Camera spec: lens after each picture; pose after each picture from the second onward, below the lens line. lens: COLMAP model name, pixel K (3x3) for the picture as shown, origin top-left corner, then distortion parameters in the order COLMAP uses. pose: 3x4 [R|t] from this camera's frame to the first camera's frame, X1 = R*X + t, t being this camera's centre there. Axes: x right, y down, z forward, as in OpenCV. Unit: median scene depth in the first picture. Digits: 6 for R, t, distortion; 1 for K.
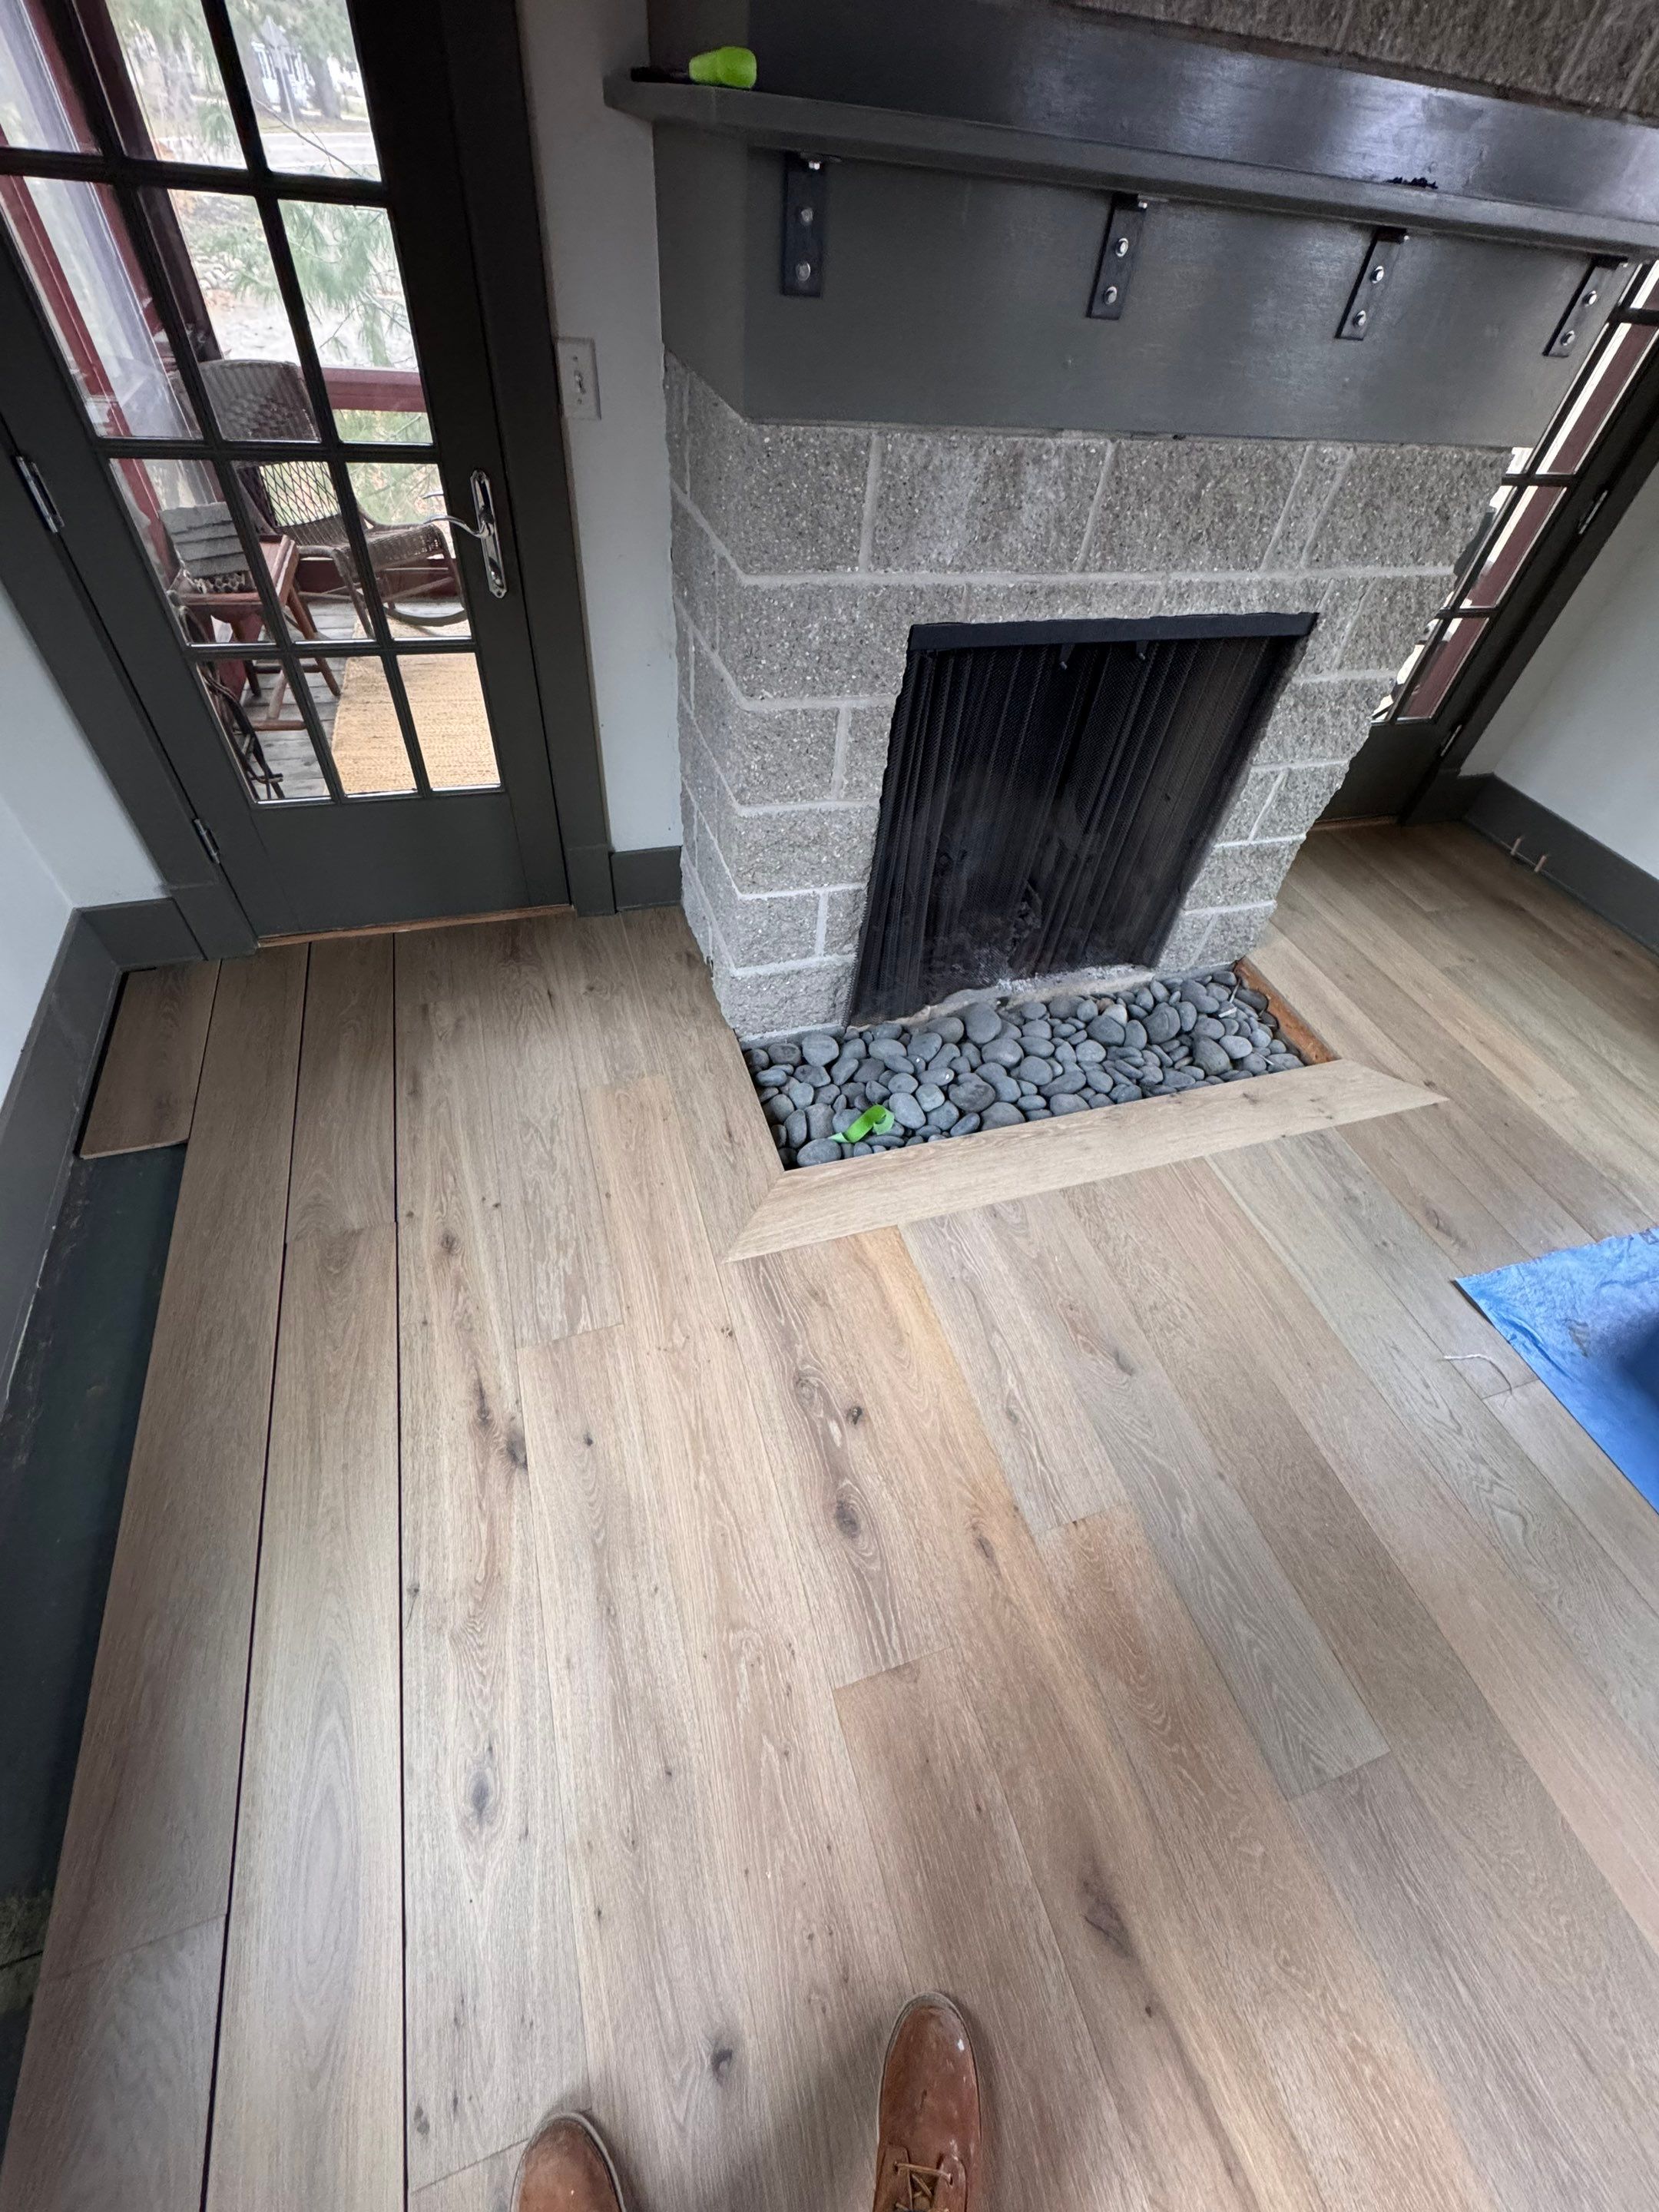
lens RADIAL K [[888.2, 0, 835.8], [0, 888.2, 1109.5], [0, 0, 1]] dist [0.000872, 0.000419]
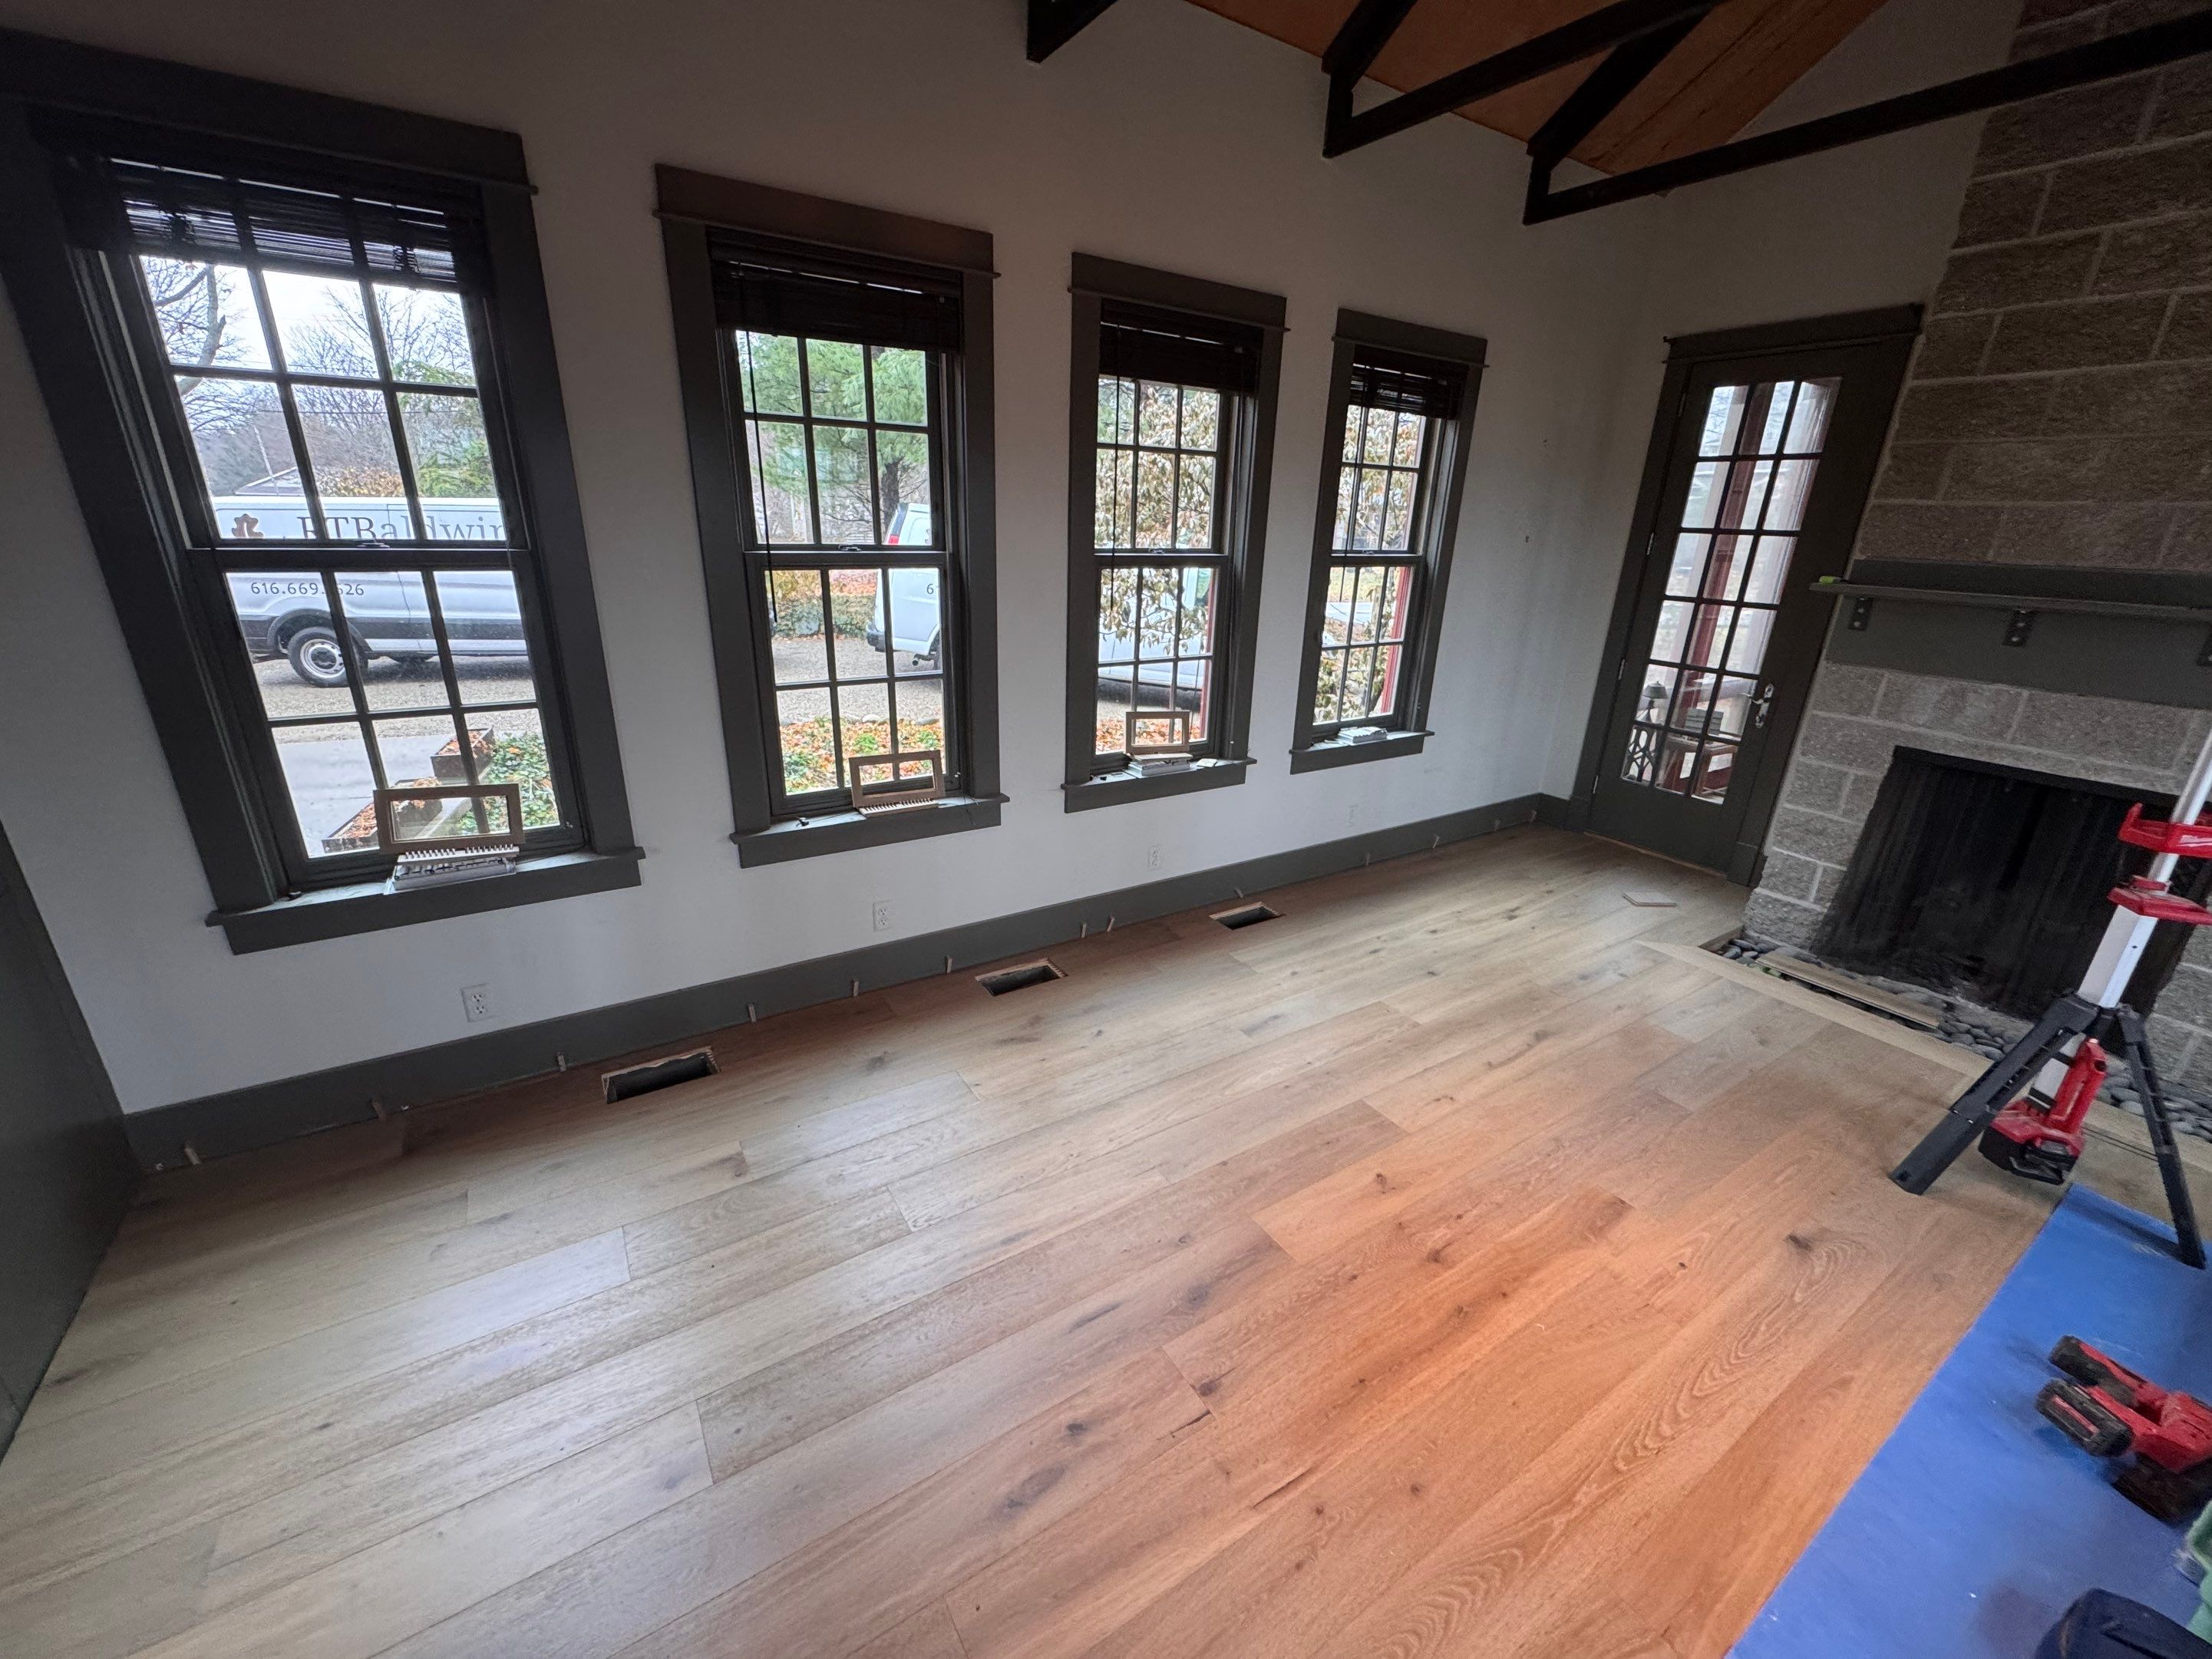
lens RADIAL K [[888.1, 0, 1106.0], [0, 888.1, 829.5], [0, 0, 1]] dist [0.000872, 0.000419]
pose [[0.259079, 0.250421, -0.932828, 1.723545], [-0.726017, 0.687465, -0.017088, 1.093811], [0.637007, 0.681676, 0.359917, -0.939564]]
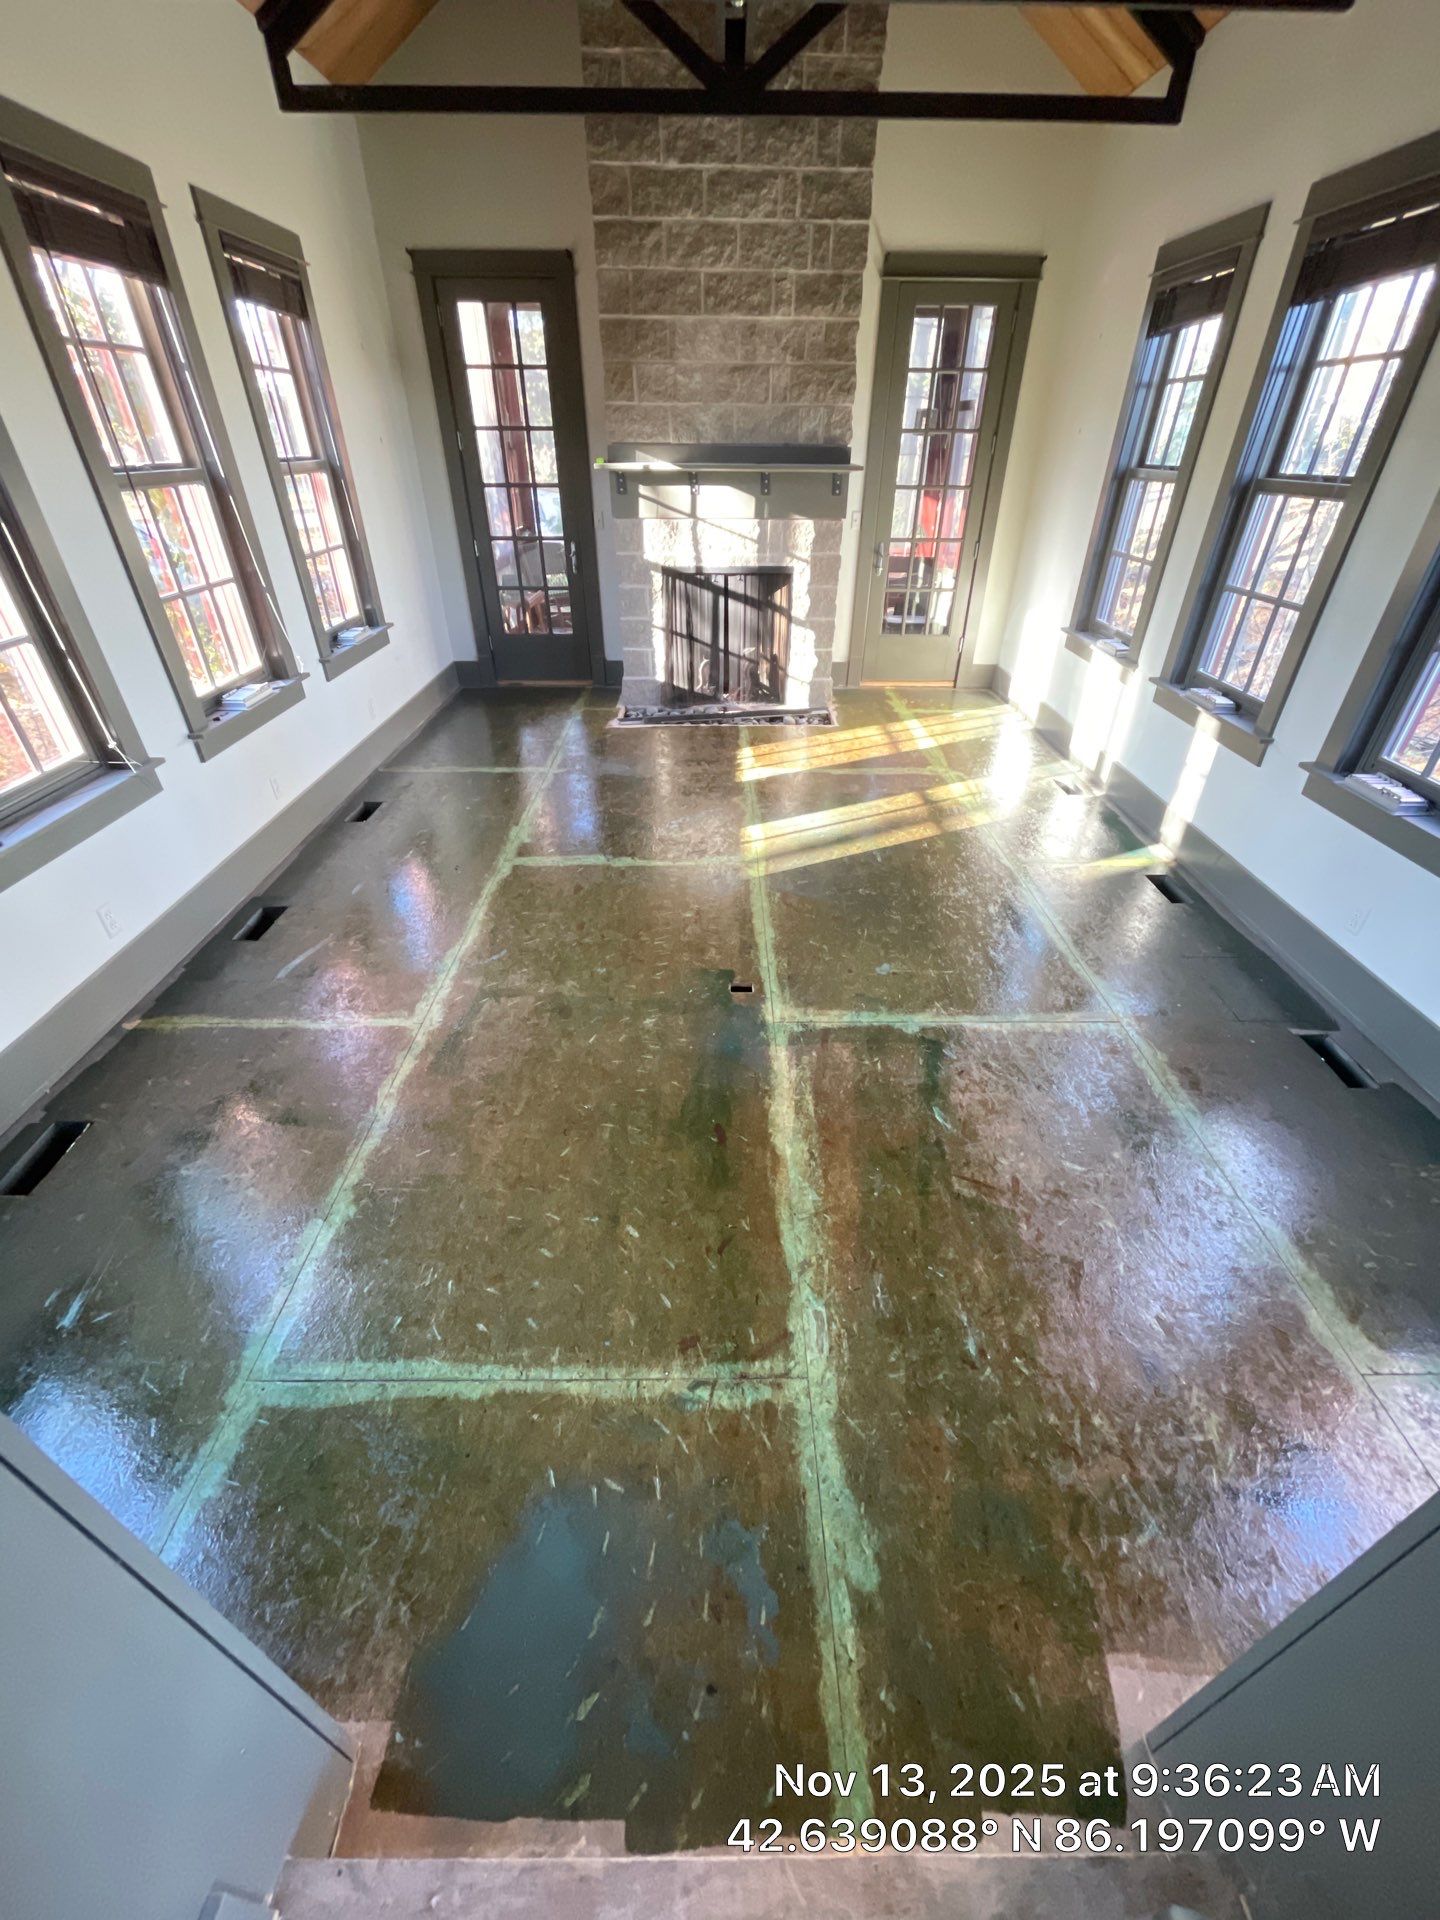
lens RADIAL K [[771.0, 0, 725.4], [0, 771.0, 963.0], [0, 0, 1]] dist [0.000872, 0.000419]
pose [[0.948104, 0.106295, -0.299667, 1.545877], [-0.176687, 0.959685, -0.218602, 1.829292], [0.264349, 0.260205, 0.928662, -1.625577]]
